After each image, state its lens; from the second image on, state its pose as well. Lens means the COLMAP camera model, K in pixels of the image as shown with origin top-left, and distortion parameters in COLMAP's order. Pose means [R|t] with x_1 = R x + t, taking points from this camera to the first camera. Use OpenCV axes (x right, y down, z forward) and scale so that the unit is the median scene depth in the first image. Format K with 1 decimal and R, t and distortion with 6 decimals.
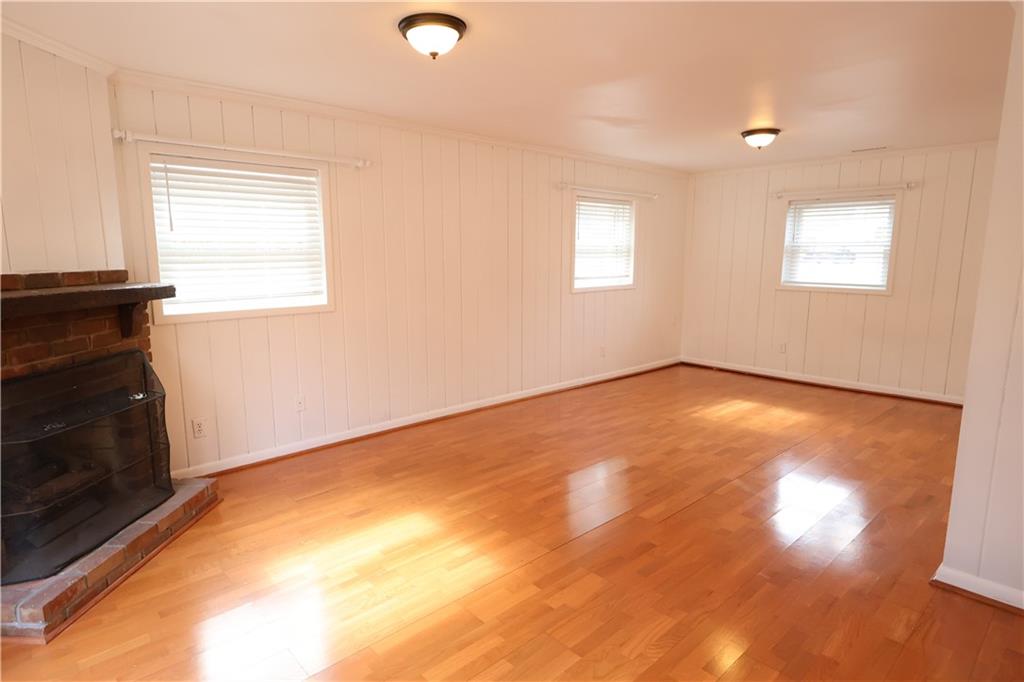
lens RADIAL K [[571.7, 0, 508.2], [0, 571.7, 339.6], [0, 0, 1]] dist [0.000330, 0.005971]
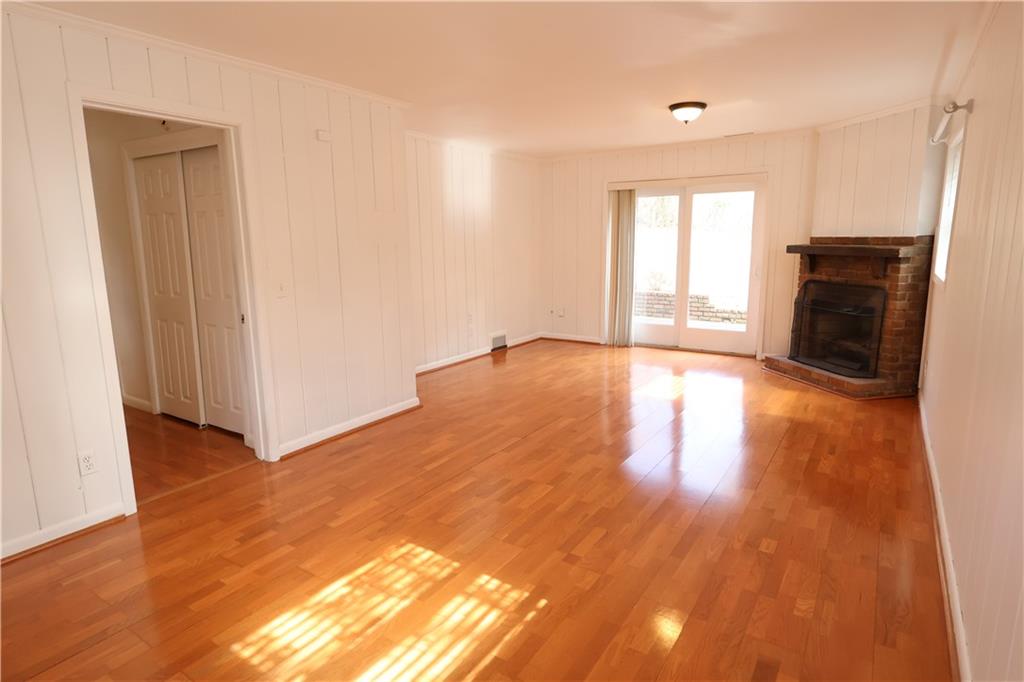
lens RADIAL K [[571.7, 0, 513.2], [0, 571.7, 340.4], [0, 0, 1]] dist [0.000330, 0.005971]
pose [[-0.970749, 0.056204, -0.233426, 0.525985], [-0.022030, 0.947263, 0.319698, -0.240373], [0.239084, 0.315489, -0.918317, 1.657605]]
